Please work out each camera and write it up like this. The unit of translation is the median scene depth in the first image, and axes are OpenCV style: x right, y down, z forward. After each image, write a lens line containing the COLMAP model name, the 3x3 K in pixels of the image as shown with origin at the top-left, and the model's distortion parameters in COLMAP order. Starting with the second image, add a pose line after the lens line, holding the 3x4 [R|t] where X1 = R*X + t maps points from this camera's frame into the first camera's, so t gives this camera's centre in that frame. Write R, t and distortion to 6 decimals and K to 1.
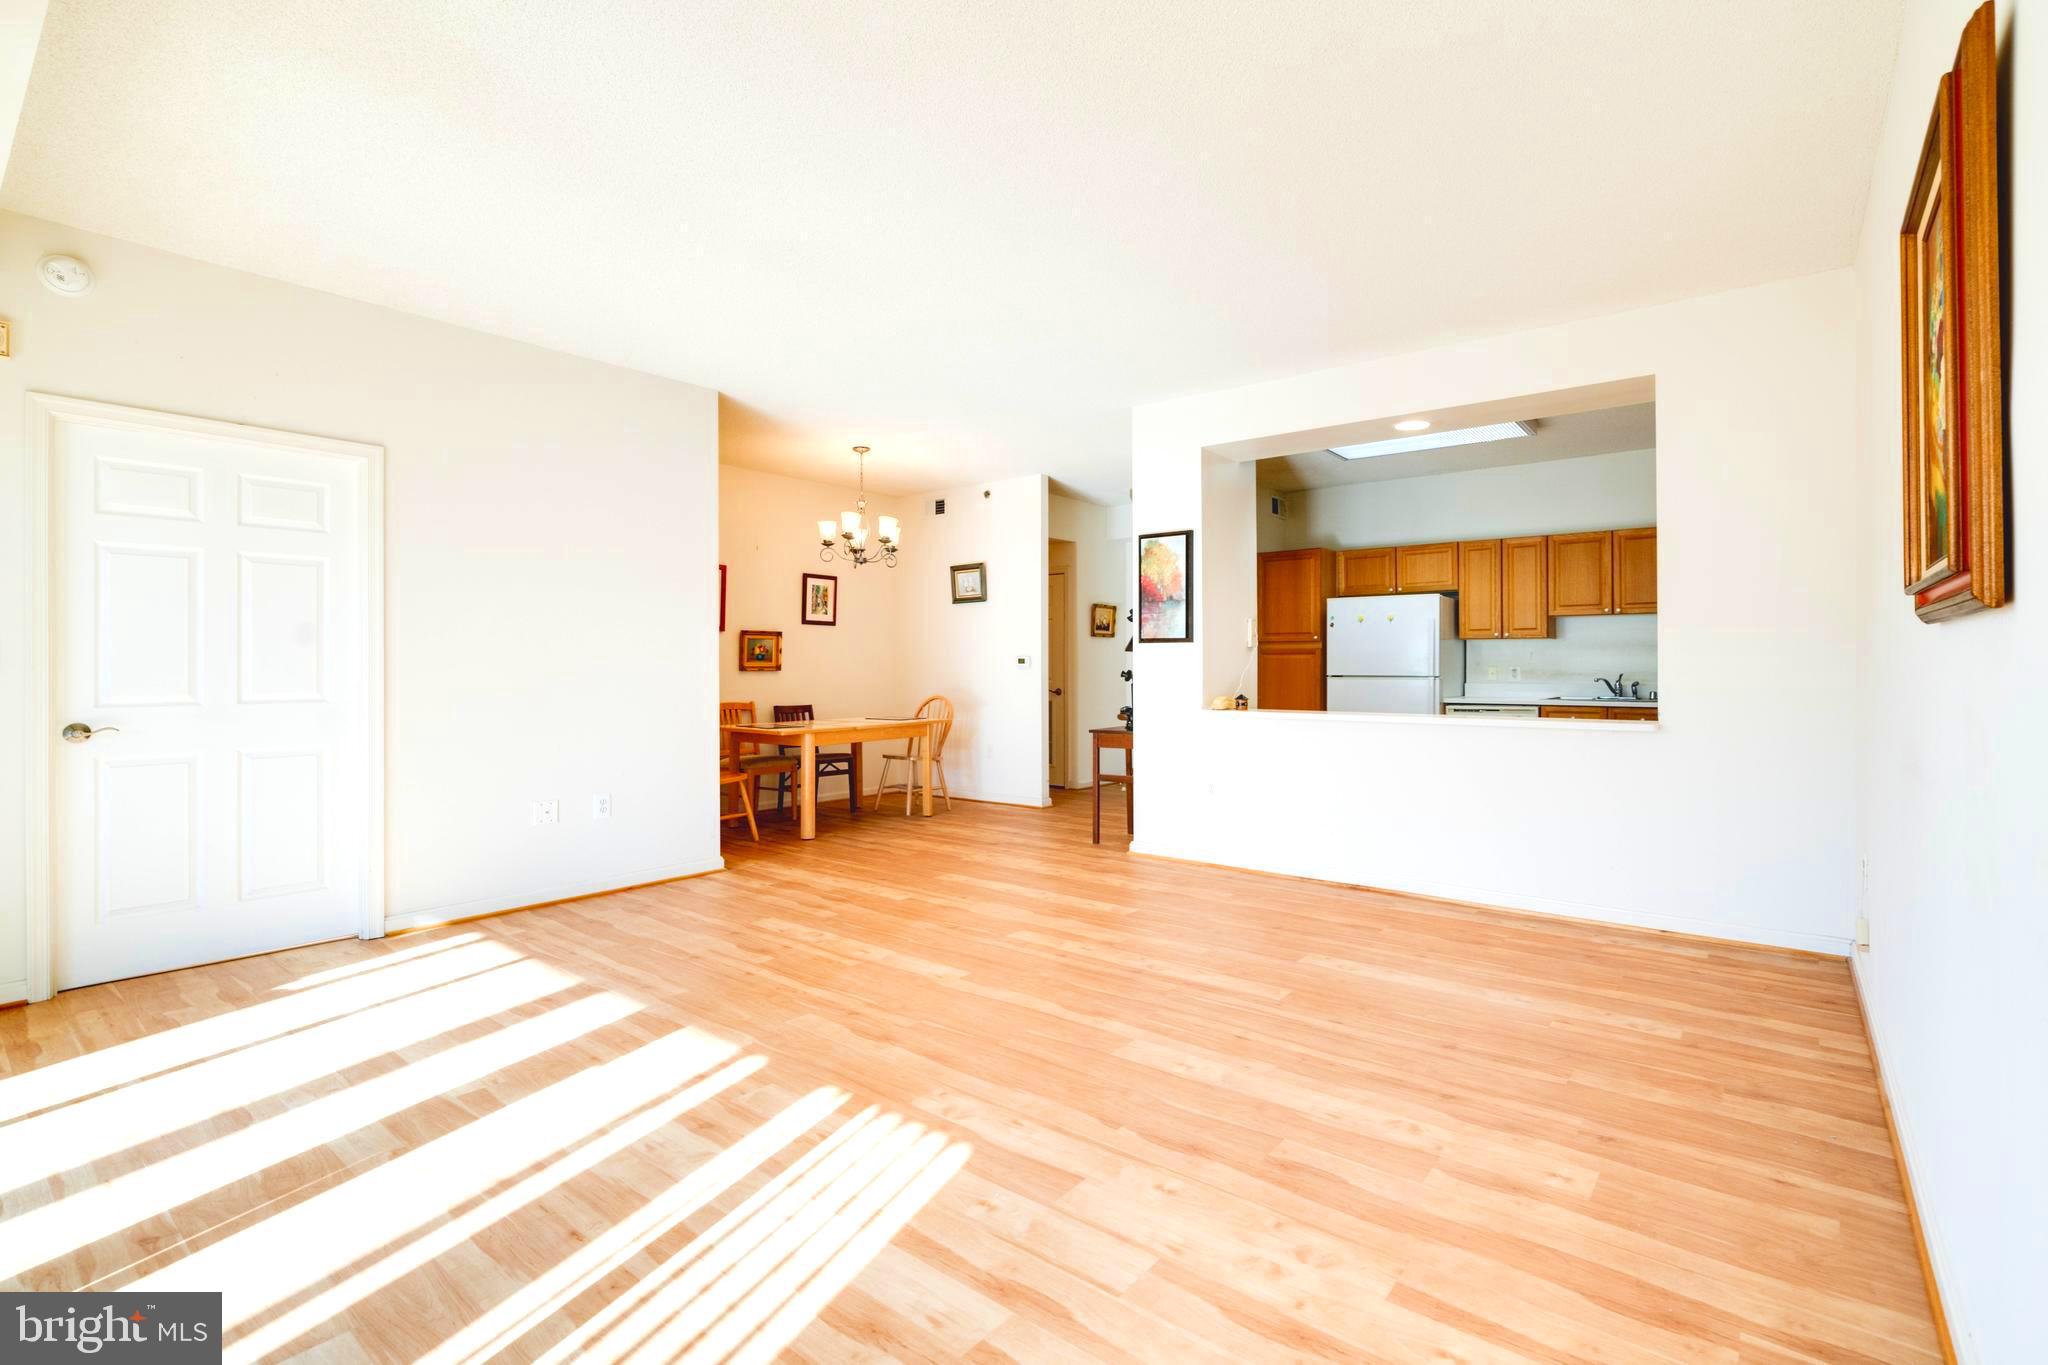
lens RADIAL K [[785.8, 0, 1036.9], [0, 785.8, 663.8], [0, 0, 1]] dist [-0.032683, -0.000037]
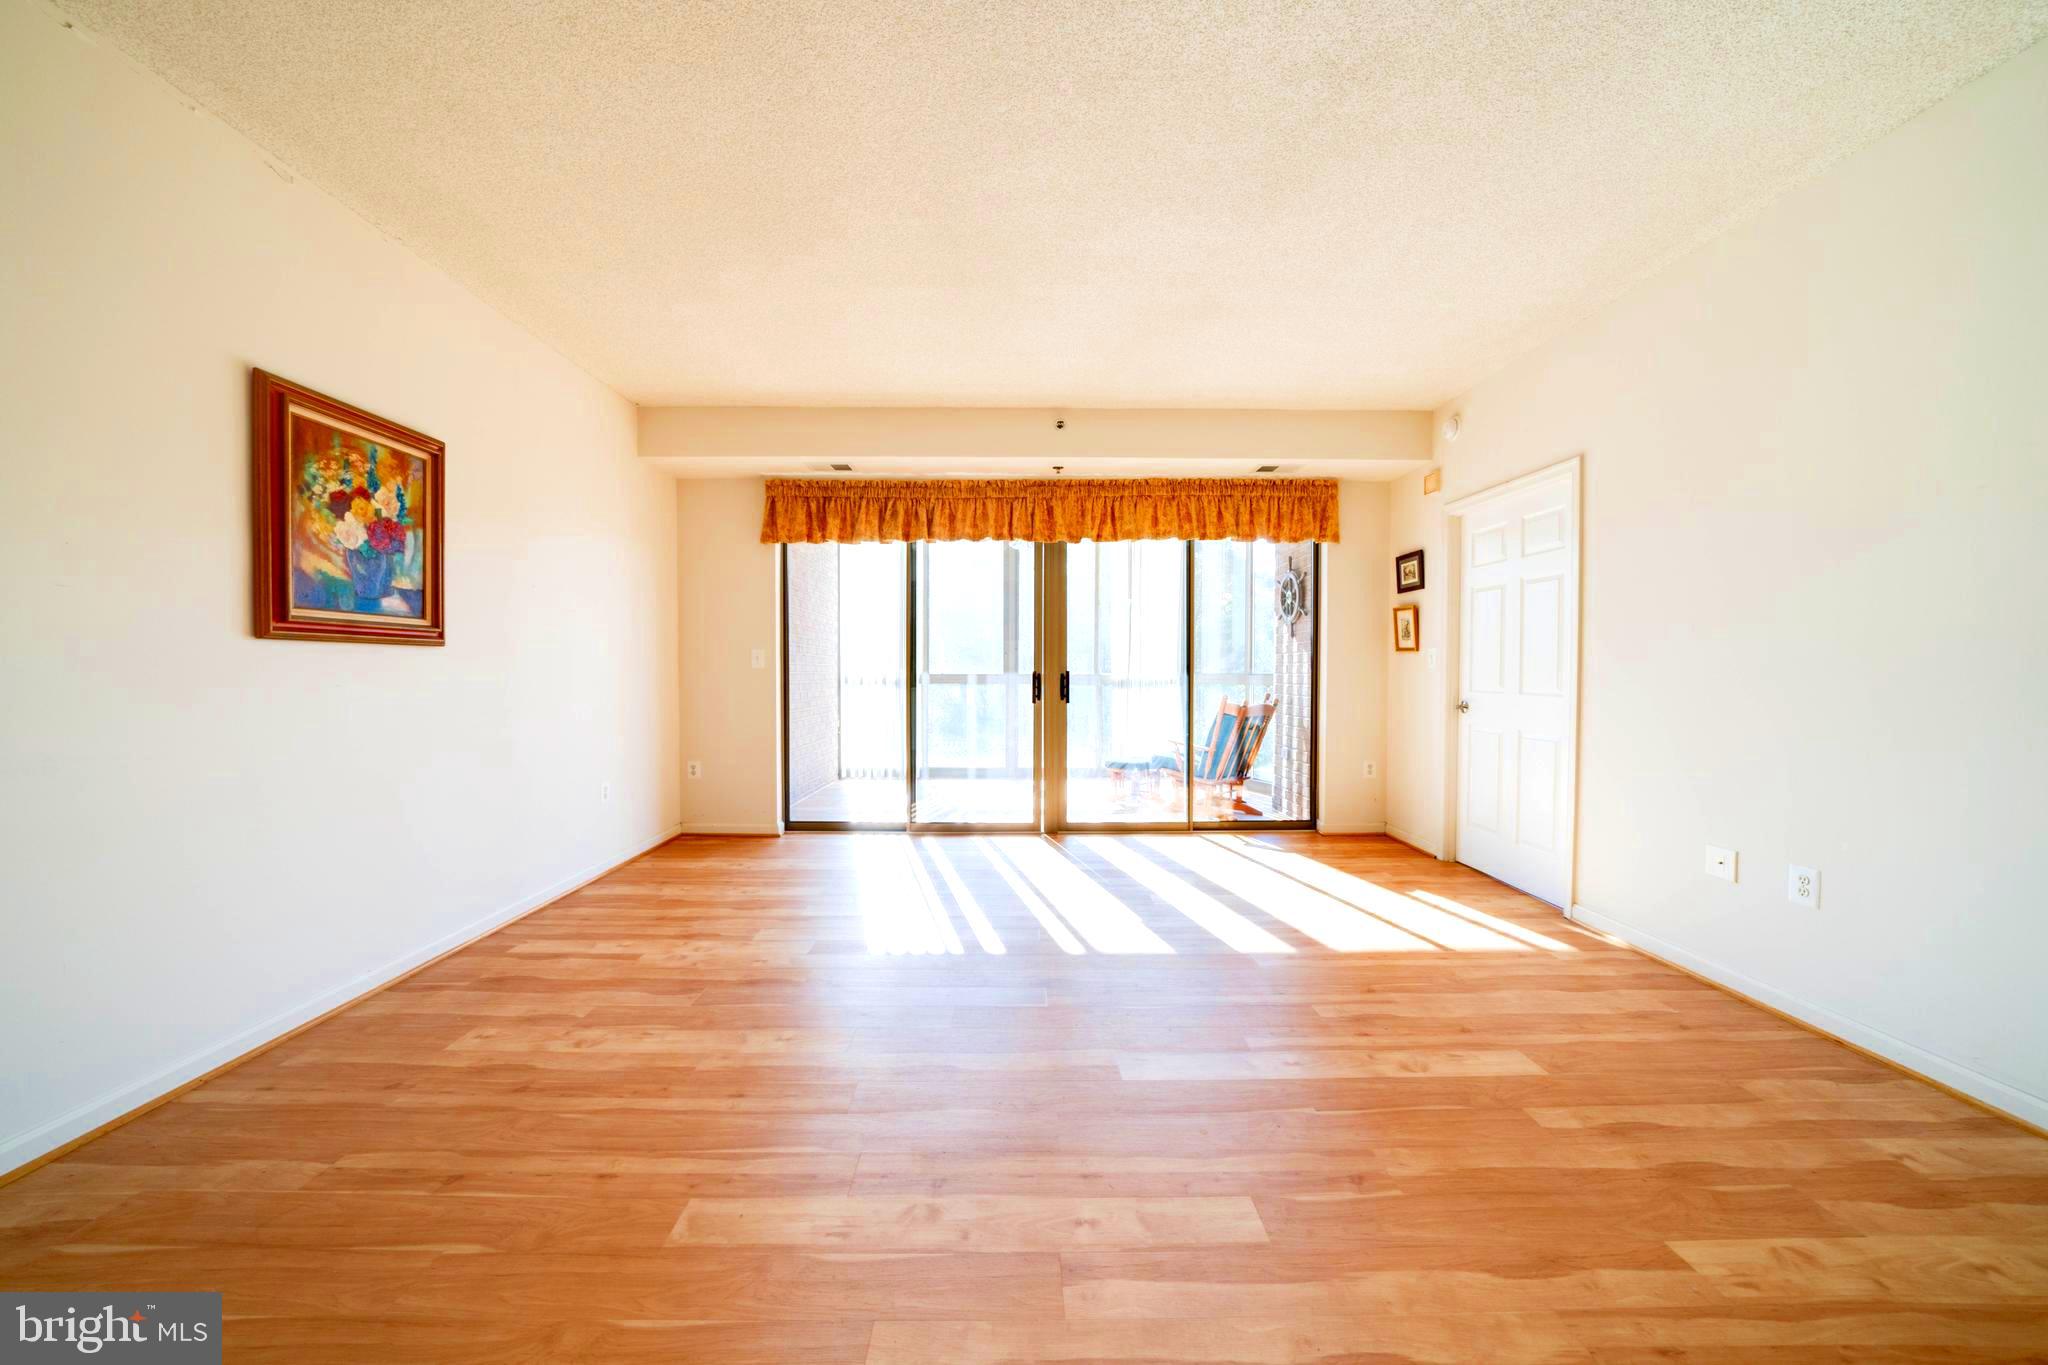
lens RADIAL K [[785.8, 0, 1036.9], [0, 785.8, 663.8], [0, 0, 1]] dist [-0.032683, -0.000037]
pose [[-0.762905, -0.004201, -0.646497, 0.676531], [0.001423, 0.999966, -0.008177, 0.010263], [0.646509, -0.007158, -0.762873, 2.234201]]
